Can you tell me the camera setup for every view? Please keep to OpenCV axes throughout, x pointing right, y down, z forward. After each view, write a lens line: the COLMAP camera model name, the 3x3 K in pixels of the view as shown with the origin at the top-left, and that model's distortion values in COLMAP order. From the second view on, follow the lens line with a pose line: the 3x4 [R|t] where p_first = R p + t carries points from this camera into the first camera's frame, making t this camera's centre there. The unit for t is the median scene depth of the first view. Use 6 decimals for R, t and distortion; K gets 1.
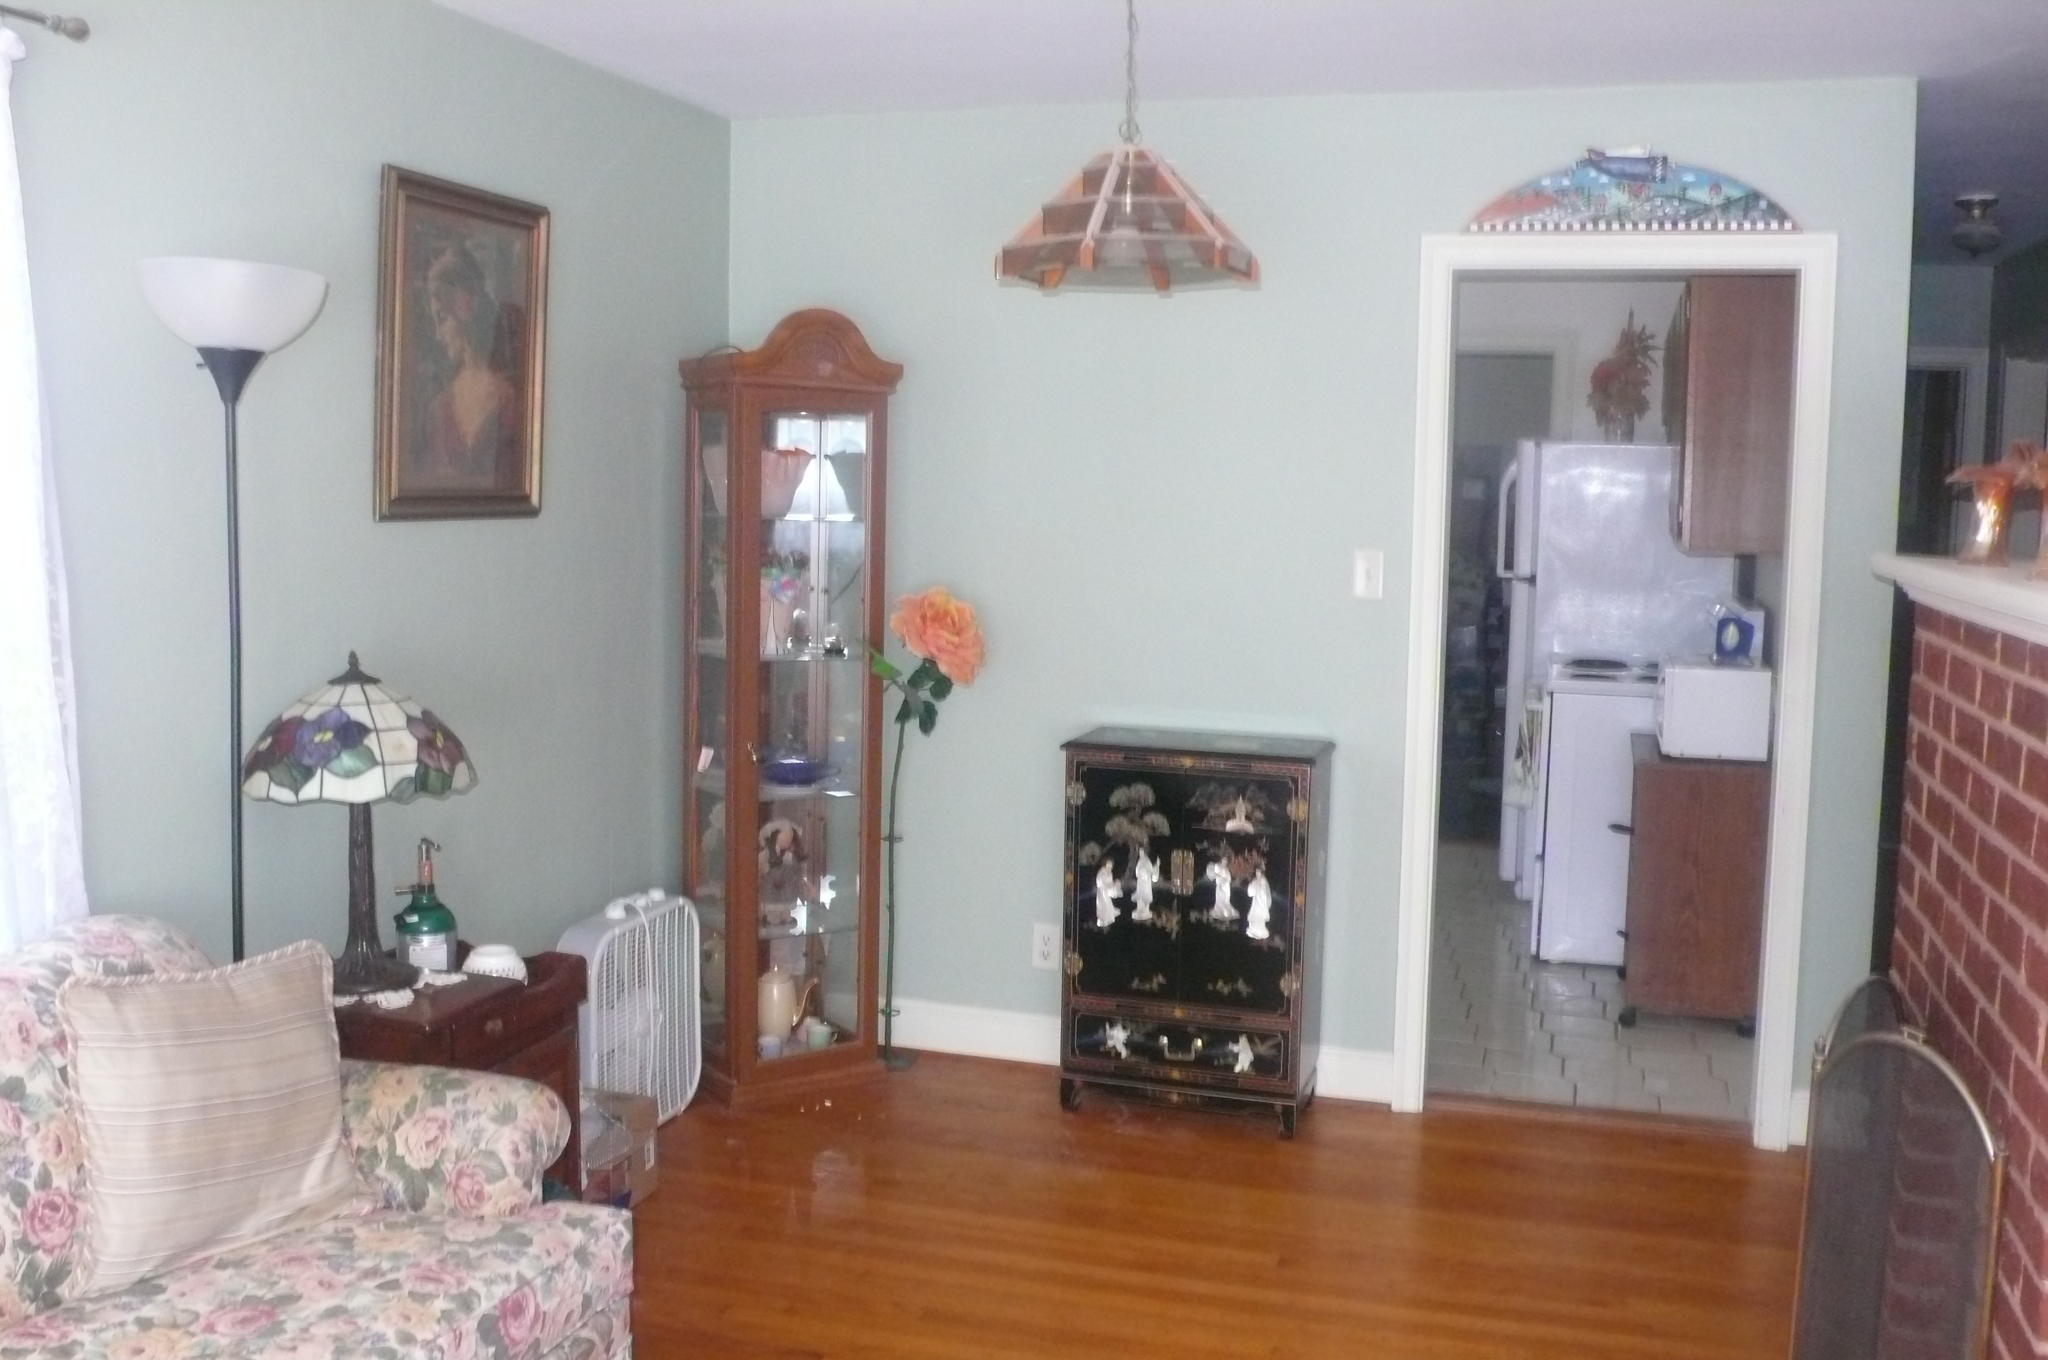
lens RADIAL K [[1859.8, 0, 1026.4], [0, 1859.8, 677.3], [0, 0, 1]] dist [-0.117392, 0.073516]
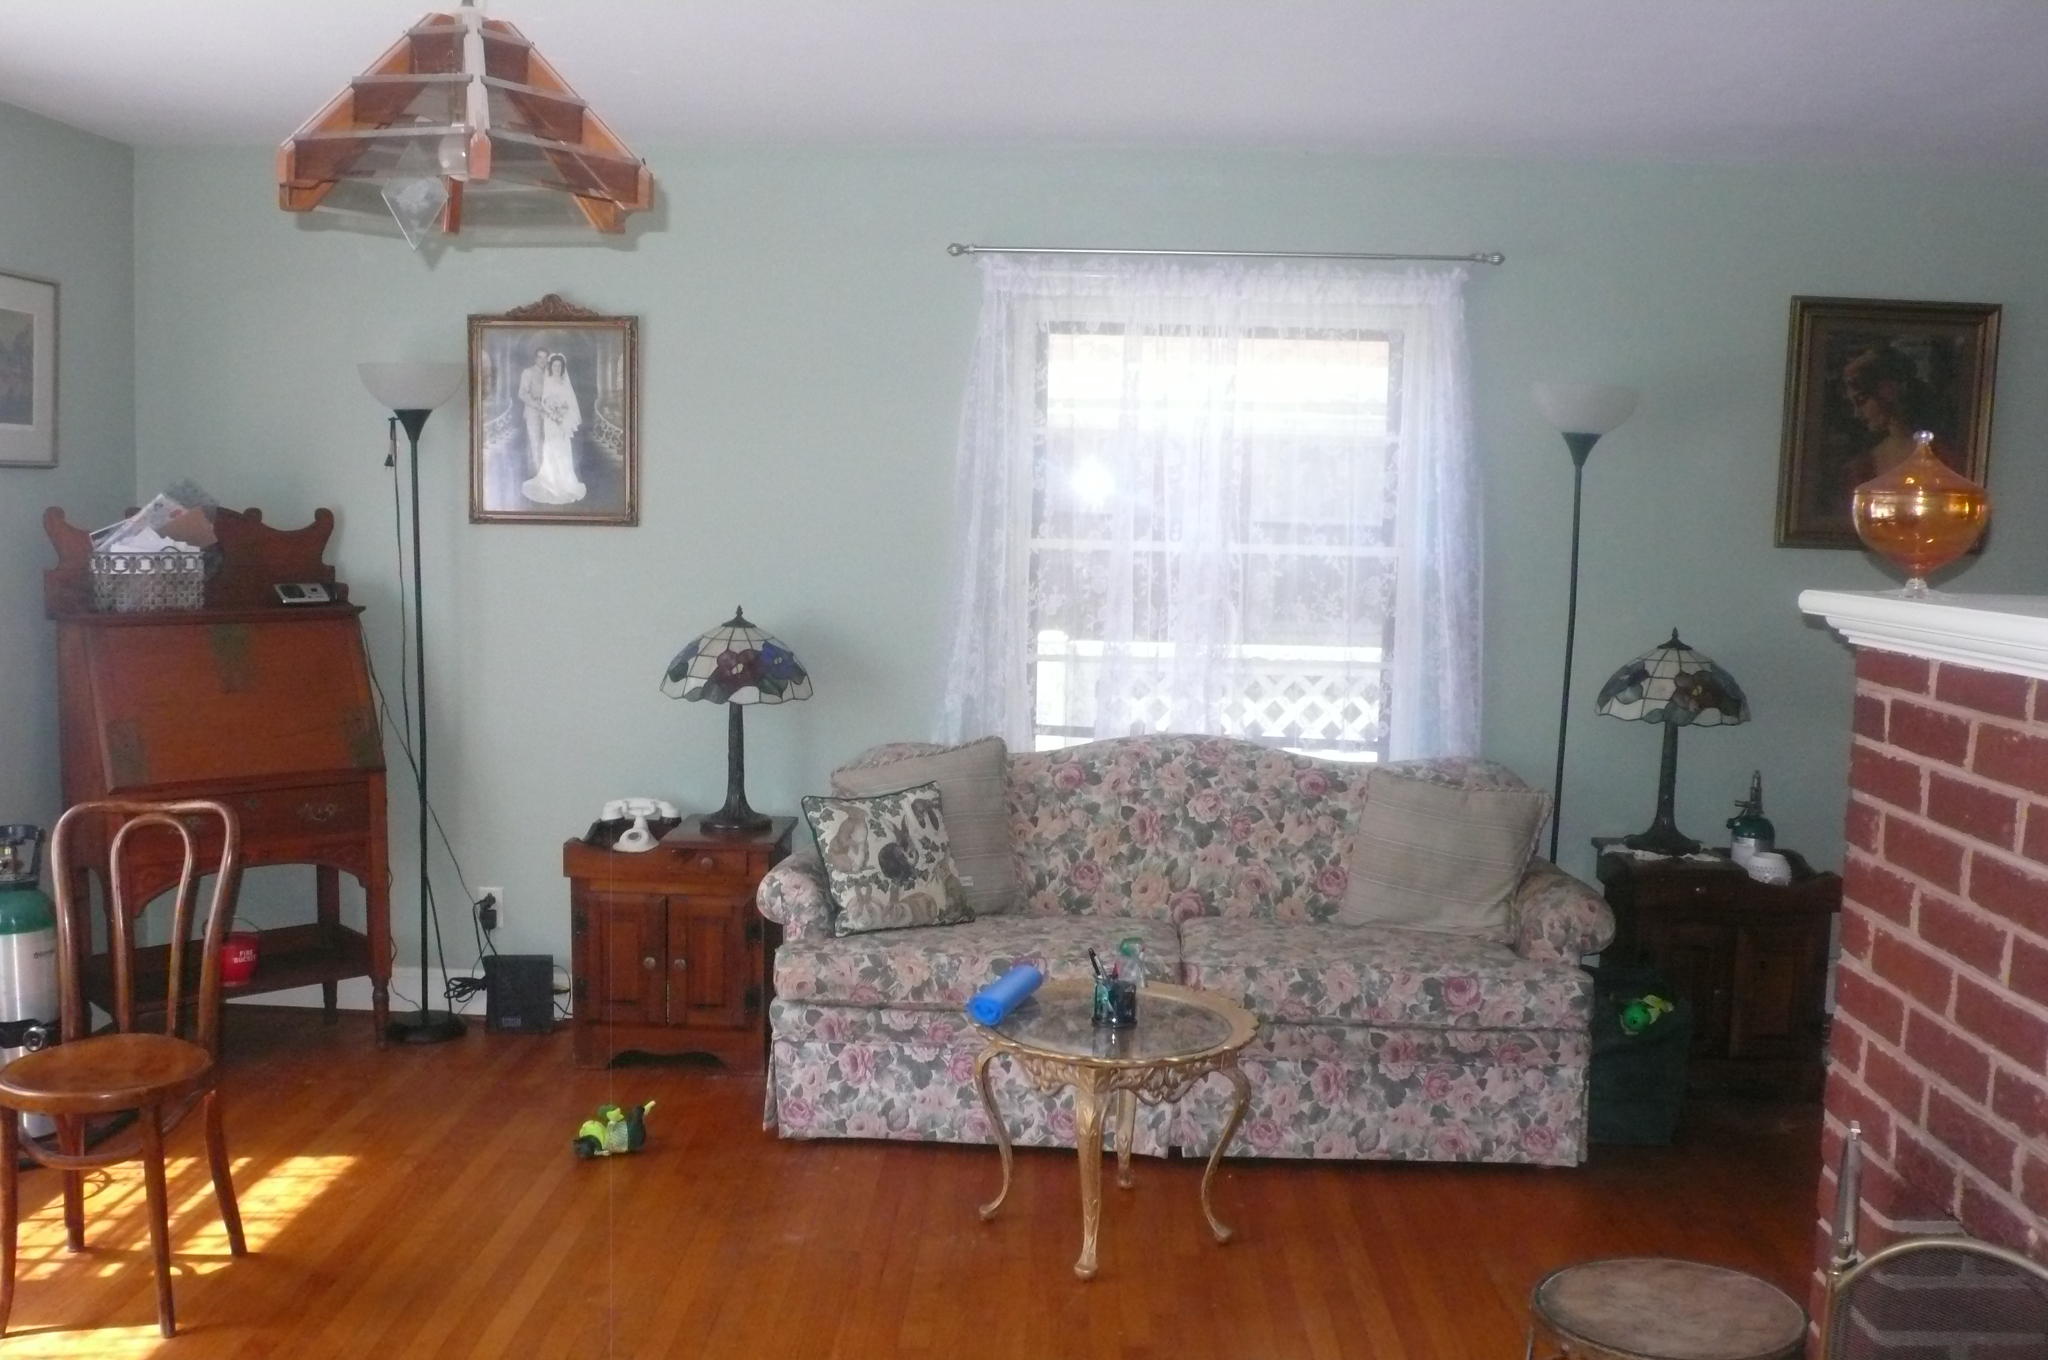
lens RADIAL K [[1859.8, 0, 1027.0], [0, 1859.8, 675.3], [0, 0, 1]] dist [-0.117392, 0.073516]
pose [[0.266528, 0.084466, -0.960119, 0.700518], [-0.120255, 0.991283, 0.053825, 0.005427], [0.956296, 0.101113, 0.274362, 0.055589]]
